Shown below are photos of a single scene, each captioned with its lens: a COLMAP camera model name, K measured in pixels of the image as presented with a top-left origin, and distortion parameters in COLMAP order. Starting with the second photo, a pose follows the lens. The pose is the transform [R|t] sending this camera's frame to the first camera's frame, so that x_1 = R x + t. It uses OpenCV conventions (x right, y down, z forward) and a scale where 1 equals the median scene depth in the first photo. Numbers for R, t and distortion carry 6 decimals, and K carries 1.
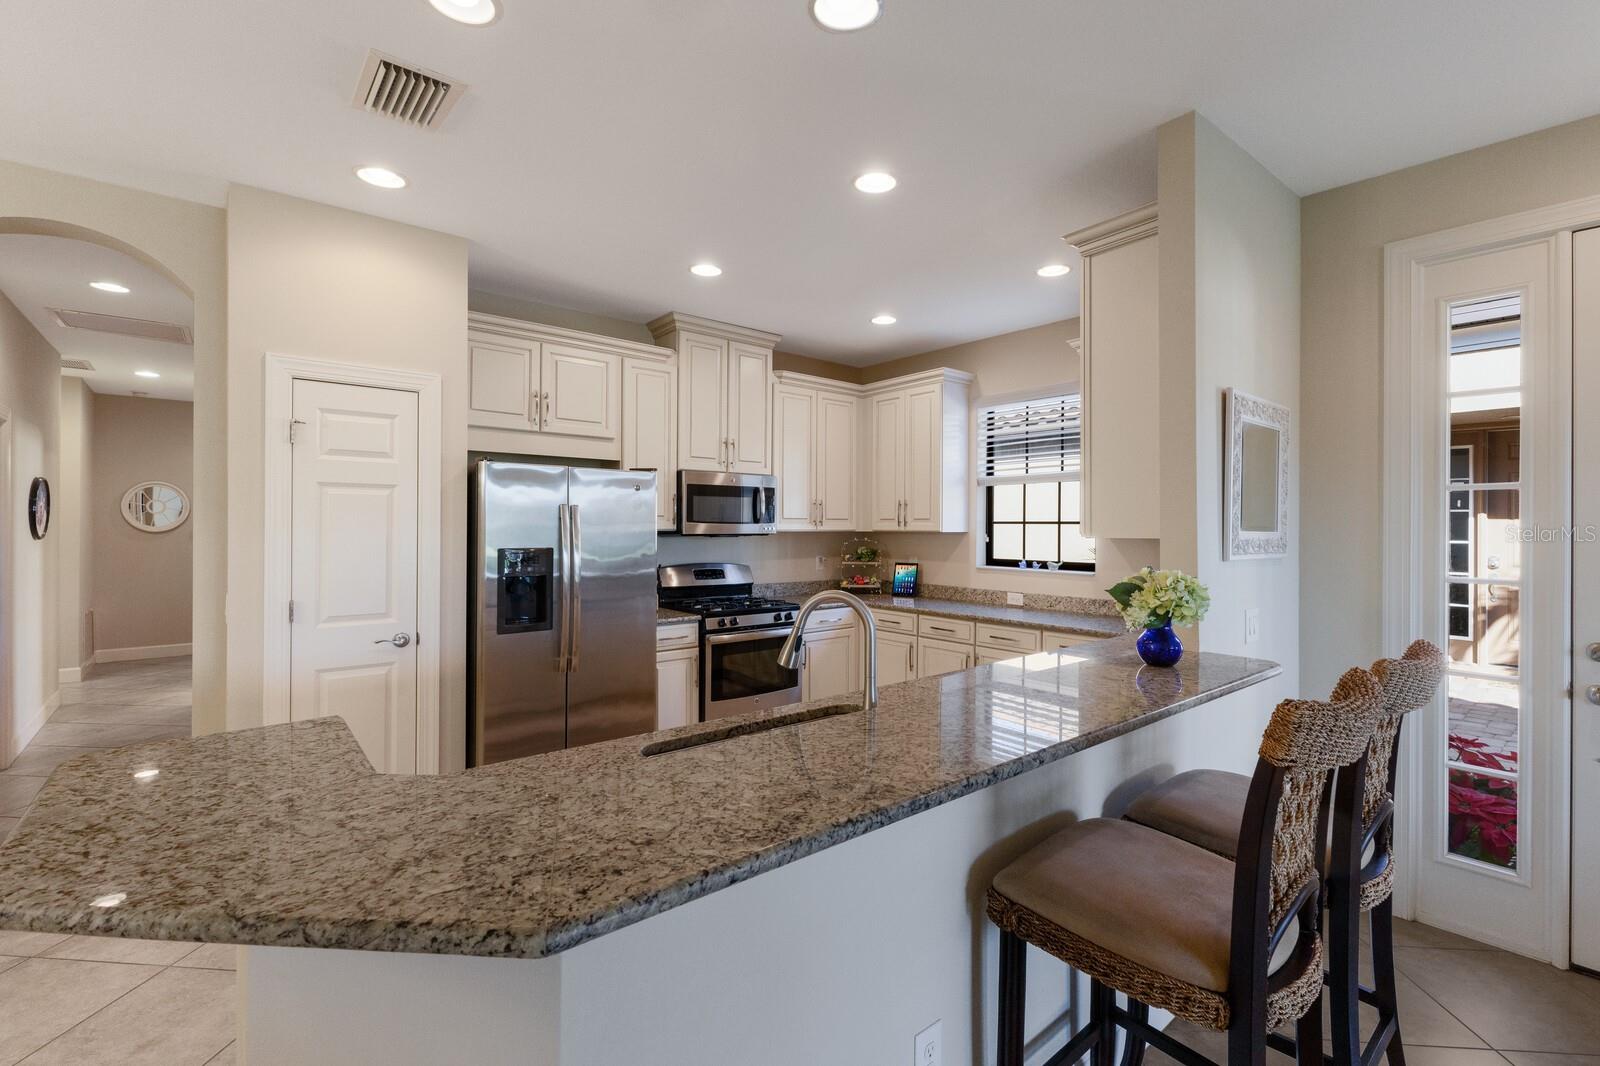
lens RADIAL K [[701.6, 0, 807.4], [0, 701.6, 517.8], [0, 0, 1]] dist [-0.000445, 0.000691]
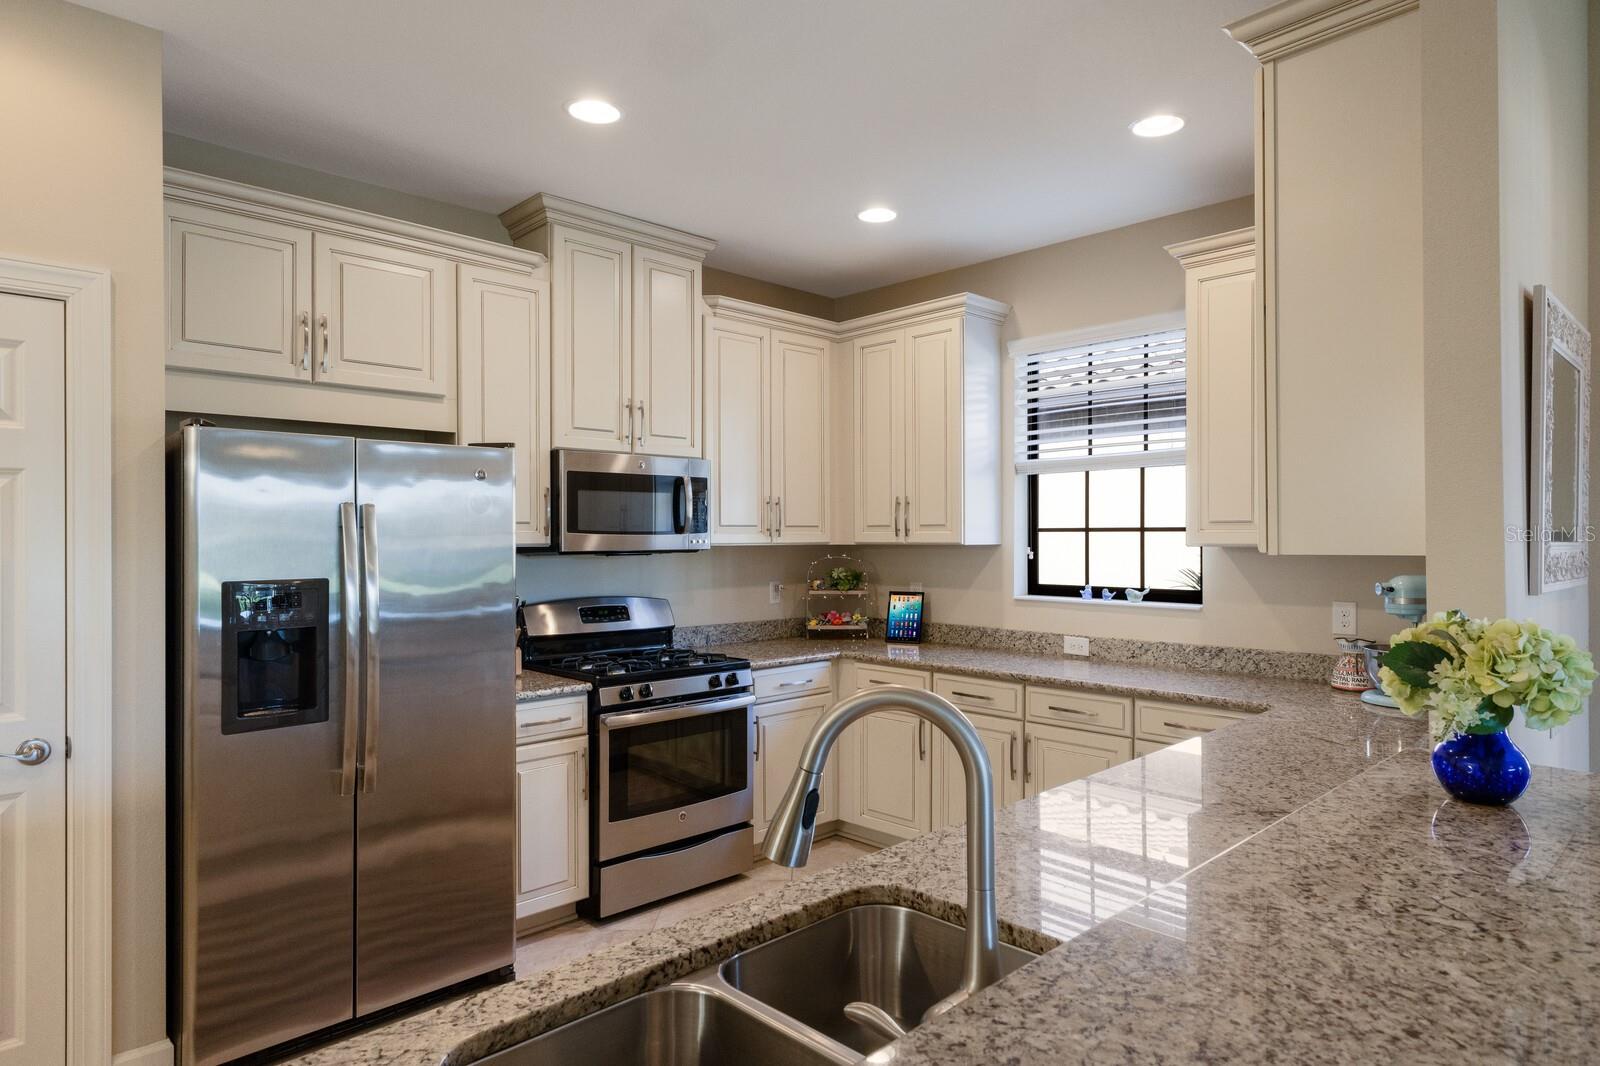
lens RADIAL K [[939.1, 0, 814.4], [0, 939.1, 528.0], [0, 0, 1]] dist [0.008918, -0.014838]
pose [[0.996768, -0.007242, 0.080005, -0.018764], [0.006986, 0.999970, 0.003469, 0.000779], [-0.080028, -0.002898, 0.996788, 0.143420]]
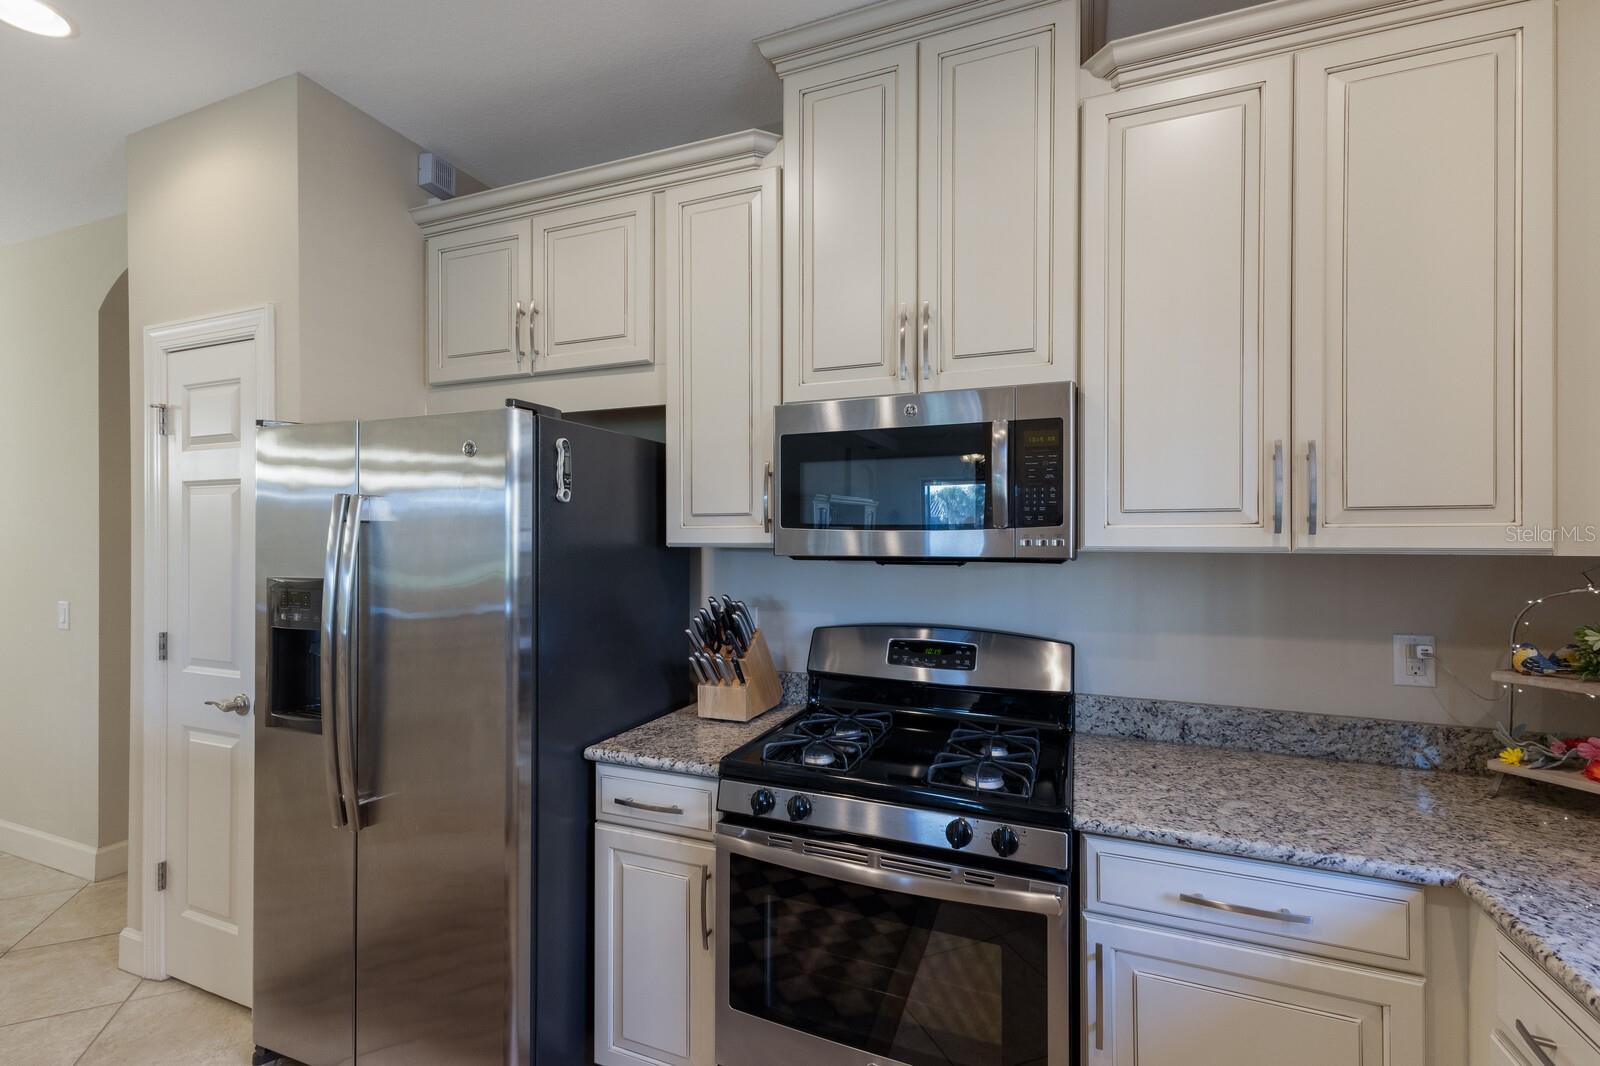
lens RADIAL K [[701.6, 0, 789.4], [0, 701.6, 534.5], [0, 0, 1]] dist [-0.000445, 0.000691]
pose [[0.464039, -0.007618, -0.885782, 0.187839], [0.011817, 0.999927, -0.002409, 0.011103], [0.885736, -0.009350, 0.464095, 0.765584]]
